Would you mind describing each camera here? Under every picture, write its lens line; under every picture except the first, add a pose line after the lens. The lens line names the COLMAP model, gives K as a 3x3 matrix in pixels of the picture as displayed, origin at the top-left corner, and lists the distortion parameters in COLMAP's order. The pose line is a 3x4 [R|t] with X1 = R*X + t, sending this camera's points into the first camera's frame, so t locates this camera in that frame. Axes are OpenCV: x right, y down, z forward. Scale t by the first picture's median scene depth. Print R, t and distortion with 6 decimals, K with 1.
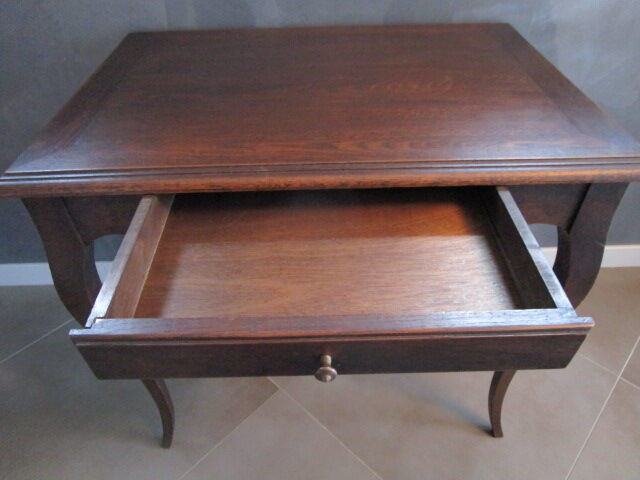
lens RADIAL K [[464.8, 0, 320.0], [0, 464.8, 240.0], [0, 0, 1]] dist [0.007119, -0.001165]
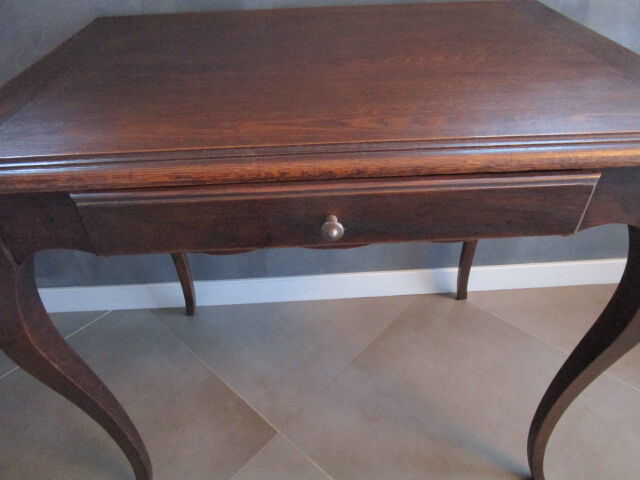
lens RADIAL K [[465.2, 0, 320.0], [0, 465.2, 240.0], [0, 0, 1]] dist [-0.010216, -0.002498]
pose [[0.999777, -0.019908, 0.007112, -0.018338], [0.020218, 0.998710, -0.046581, 0.018596], [-0.006176, 0.046715, 0.998889, 0.264400]]
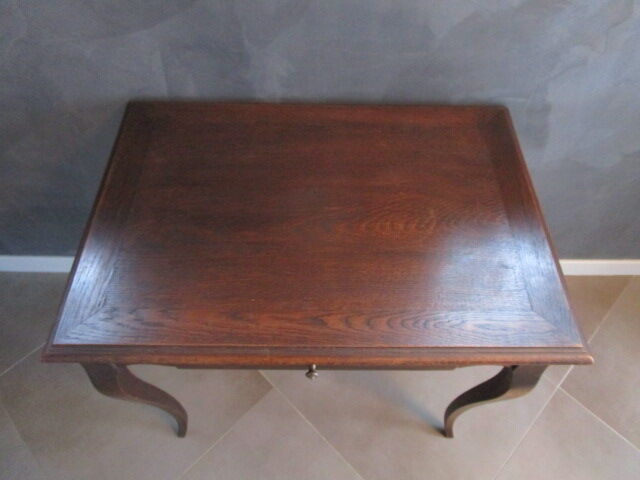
lens RADIAL K [[464.8, 0, 320.0], [0, 464.8, 240.0], [0, 0, 1]] dist [0.007119, -0.001165]
pose [[0.999070, 0.038778, 0.018872, -0.011545], [-0.042420, 0.962494, 0.267966, -0.723720], [-0.007773, -0.268517, 0.963243, -0.098165]]
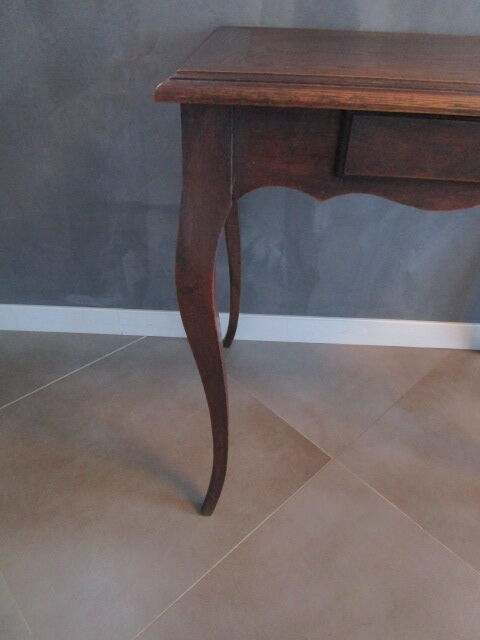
lens RADIAL K [[464.8, 0, 240.0], [0, 464.8, 320.0], [0, 0, 1]] dist [0.007119, -0.001165]
pose [[0.997295, 0.072389, -0.012745, -0.513497], [-0.073194, 0.993935, -0.082075, 0.295291], [0.006726, 0.082786, 0.996545, 0.262594]]
